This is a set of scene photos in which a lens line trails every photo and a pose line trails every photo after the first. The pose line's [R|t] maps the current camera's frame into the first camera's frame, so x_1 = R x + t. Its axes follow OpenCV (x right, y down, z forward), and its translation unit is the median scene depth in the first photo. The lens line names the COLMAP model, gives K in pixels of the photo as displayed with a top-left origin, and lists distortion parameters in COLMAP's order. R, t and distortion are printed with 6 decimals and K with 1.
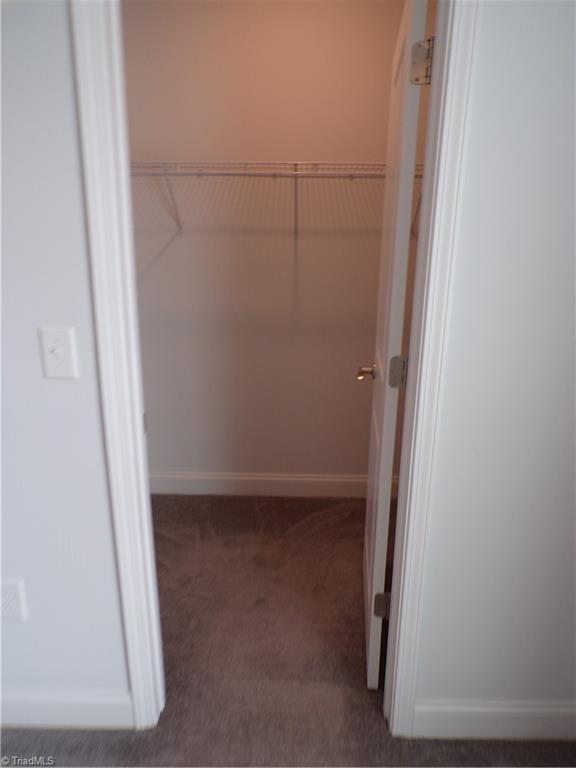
lens RADIAL K [[520.0, 0, 288.9], [0, 520.0, 385.0], [0, 0, 1]] dist [-0.009158, 0.001911]
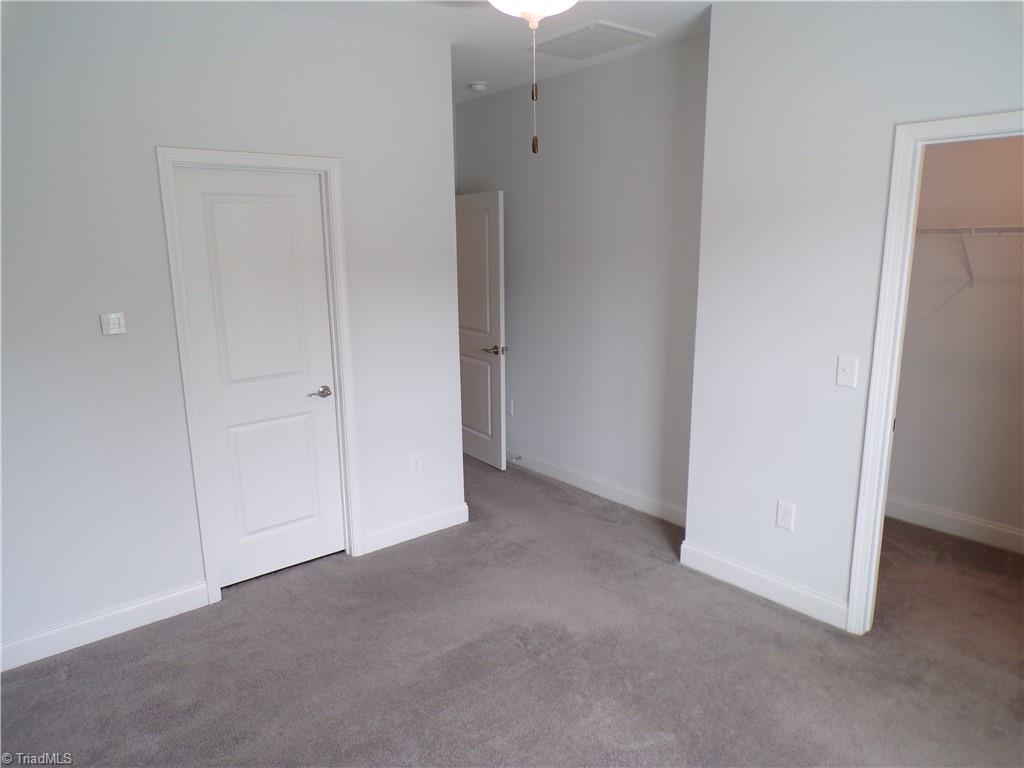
lens RADIAL K [[693.3, 0, 512.3], [0, 693.3, 385.8], [0, 0, 1]] dist [-0.009158, 0.001911]
pose [[0.662766, 0.143407, -0.734966, 0.265851], [-0.187169, 0.982062, 0.022839, 0.072485], [0.725058, 0.122426, 0.677719, -0.702155]]
